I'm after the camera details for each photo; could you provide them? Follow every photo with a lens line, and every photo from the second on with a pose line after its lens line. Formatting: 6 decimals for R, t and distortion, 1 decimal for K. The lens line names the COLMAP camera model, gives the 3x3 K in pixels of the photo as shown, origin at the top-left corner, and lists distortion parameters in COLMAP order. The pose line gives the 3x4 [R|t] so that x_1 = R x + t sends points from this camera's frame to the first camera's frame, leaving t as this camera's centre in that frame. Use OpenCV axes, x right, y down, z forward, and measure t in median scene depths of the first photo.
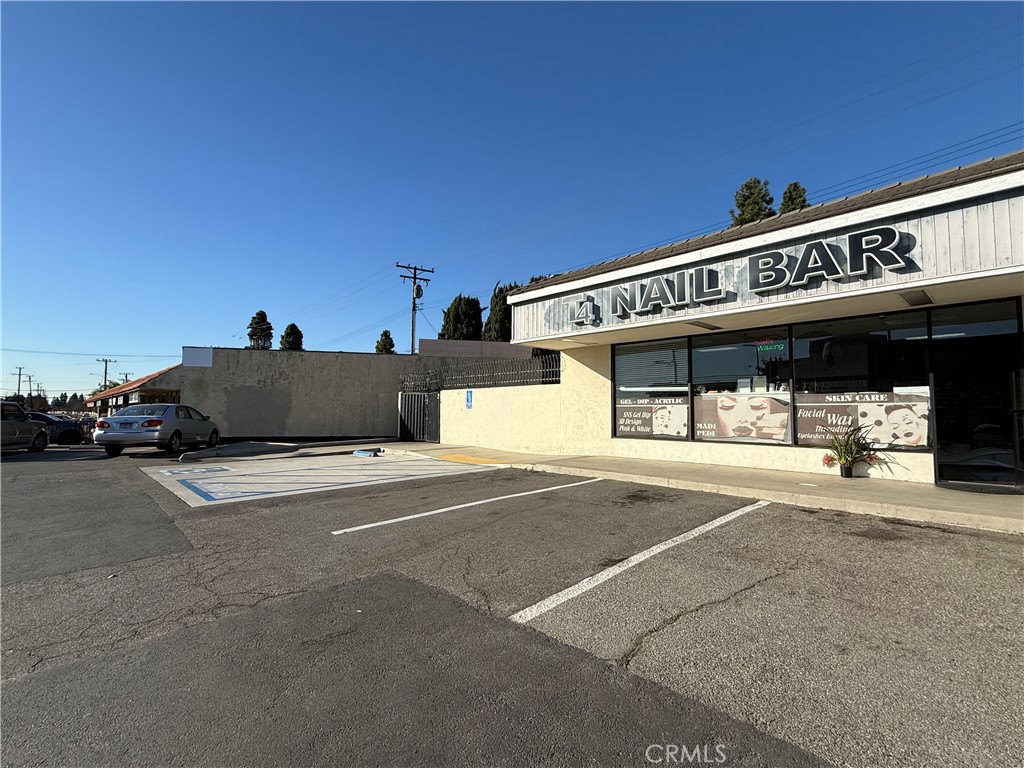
lens RADIAL K [[471.9, 0, 512.2], [0, 471.9, 379.7], [0, 0, 1]] dist [-0.004290, -0.000517]
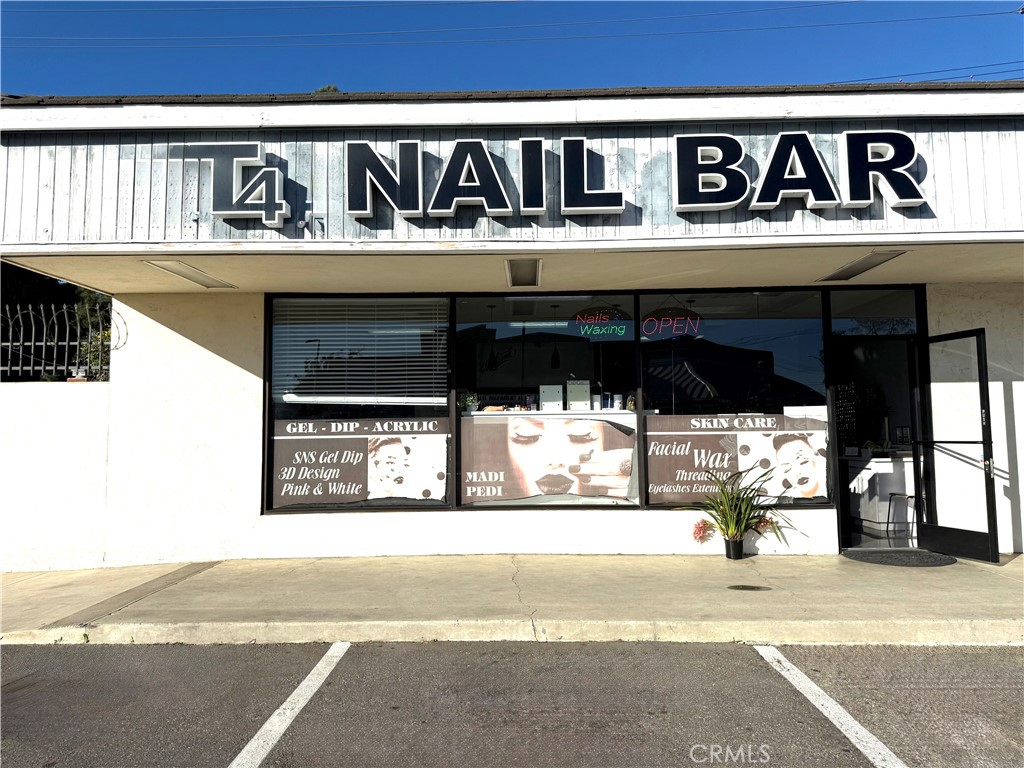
lens RADIAL K [[716.0, 0, 510.3], [0, 716.0, 377.7], [0, 0, 1]] dist [0.043468, -0.019820]
pose [[0.708774, 0.044000, 0.704062, -0.115020], [-0.035391, 0.999014, -0.026805, 0.013977], [-0.704547, -0.005918, 0.709632, 0.481533]]
